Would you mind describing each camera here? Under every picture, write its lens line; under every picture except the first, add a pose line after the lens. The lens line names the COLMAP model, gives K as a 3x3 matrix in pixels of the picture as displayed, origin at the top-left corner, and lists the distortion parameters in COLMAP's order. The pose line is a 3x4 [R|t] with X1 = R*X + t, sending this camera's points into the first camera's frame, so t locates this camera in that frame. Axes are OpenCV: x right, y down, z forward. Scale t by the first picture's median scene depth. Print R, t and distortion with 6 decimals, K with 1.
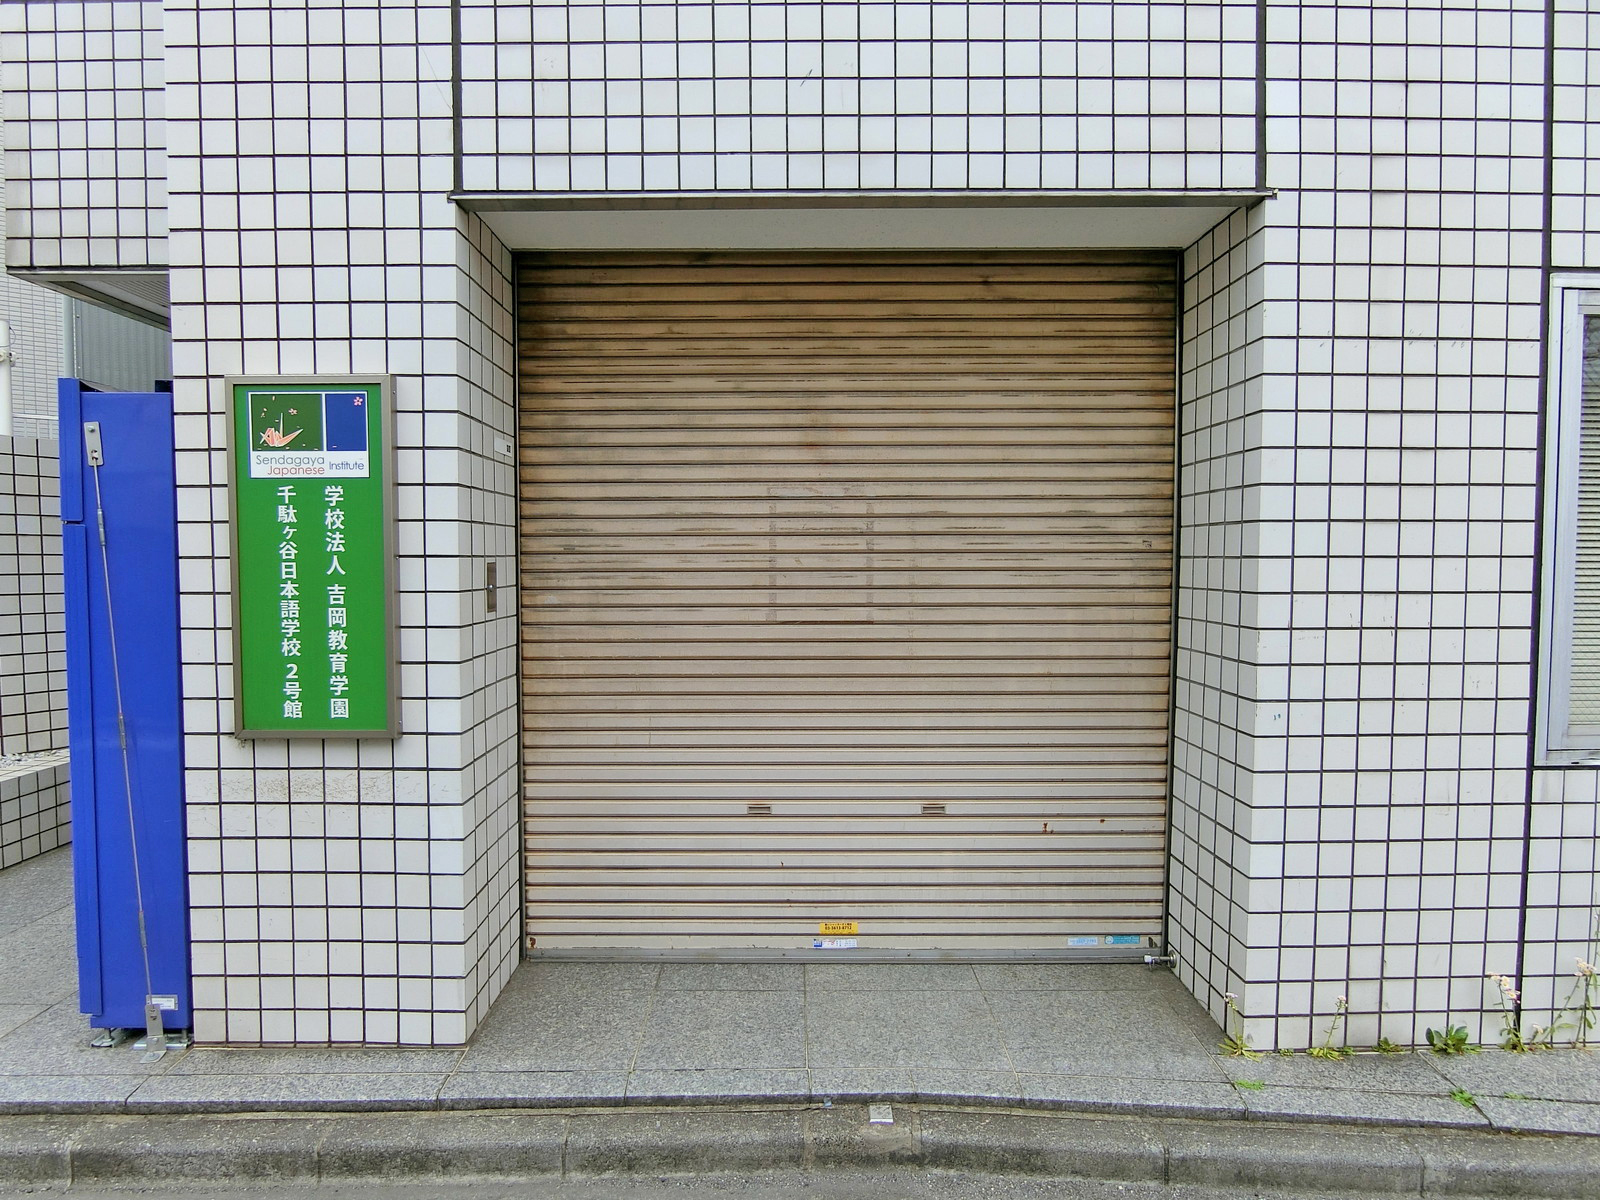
lens RADIAL K [[900.4, 0, 790.9], [0, 900.4, 601.8], [0, 0, 1]] dist [-0.006264, -0.001560]
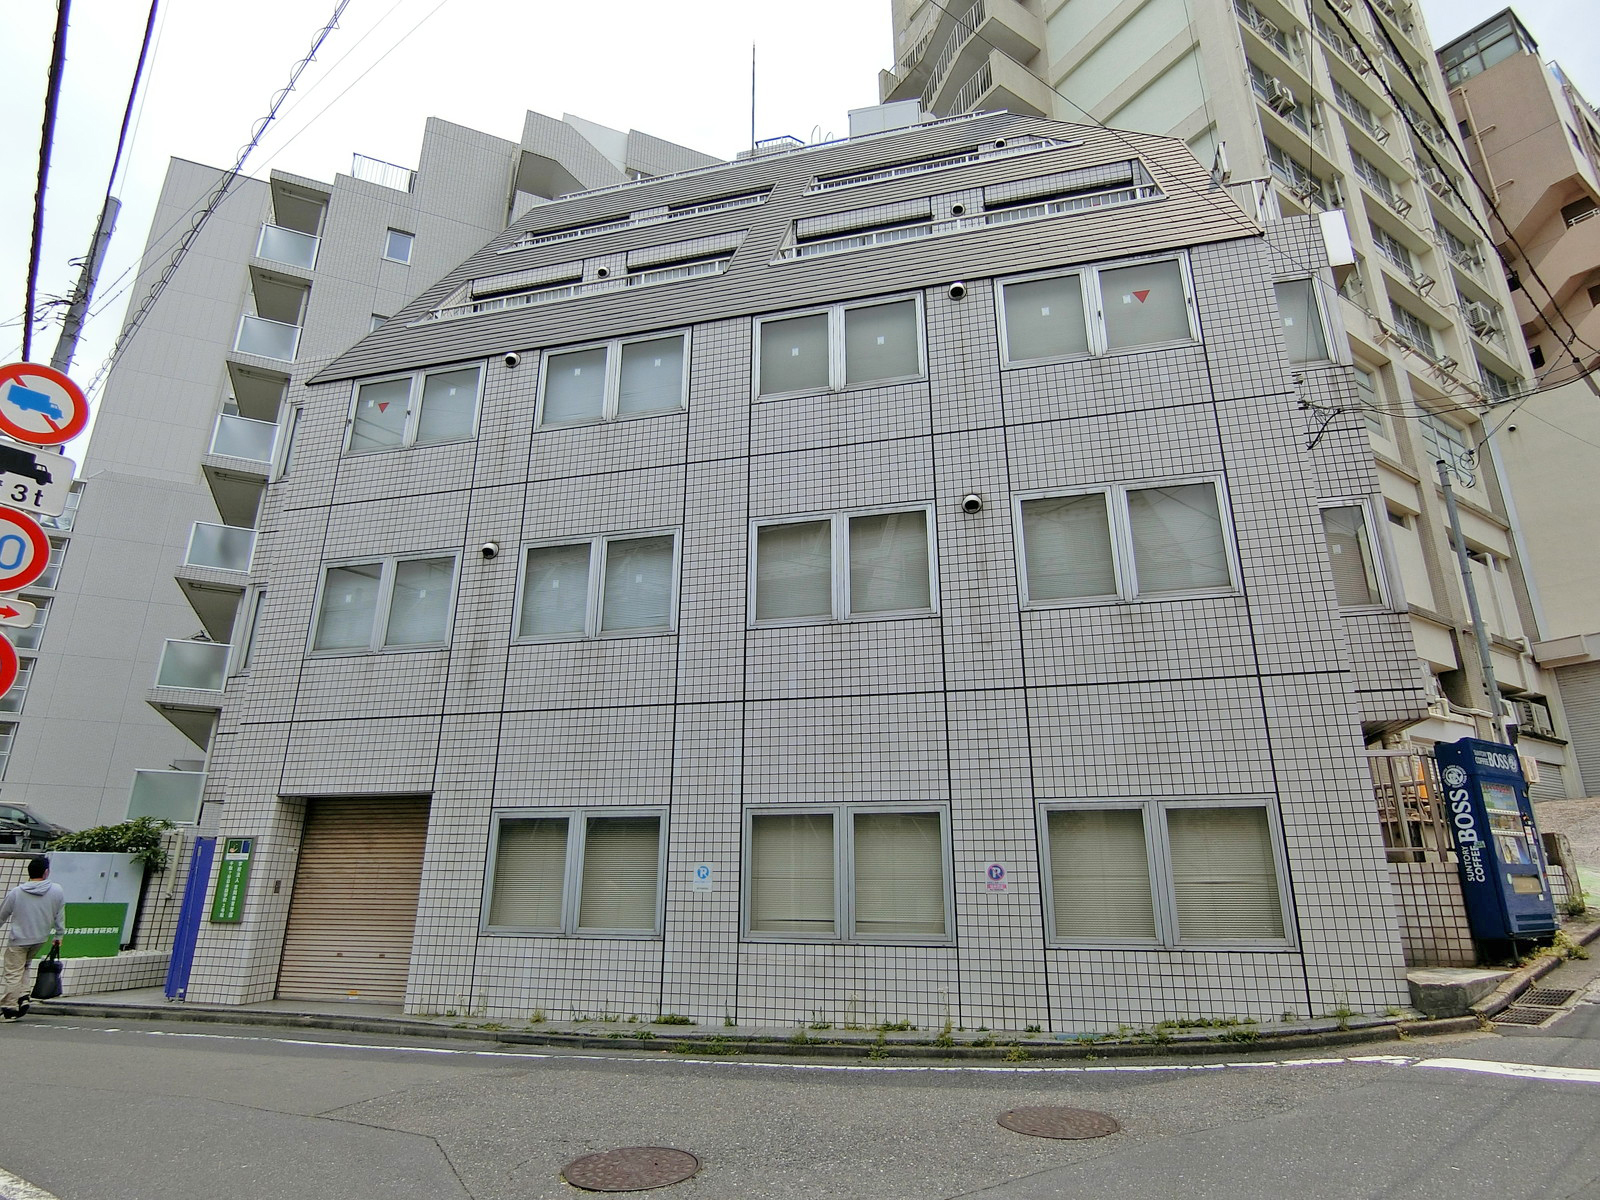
lens RADIAL K [[900.4, 0, 804.6], [0, 900.4, 602.2], [0, 0, 1]] dist [-0.006264, -0.001560]
pose [[0.970398, -0.067345, -0.231932, 3.256721], [-0.019419, 0.935468, -0.352877, 0.179683], [0.240729, 0.346935, 0.906469, -2.746220]]
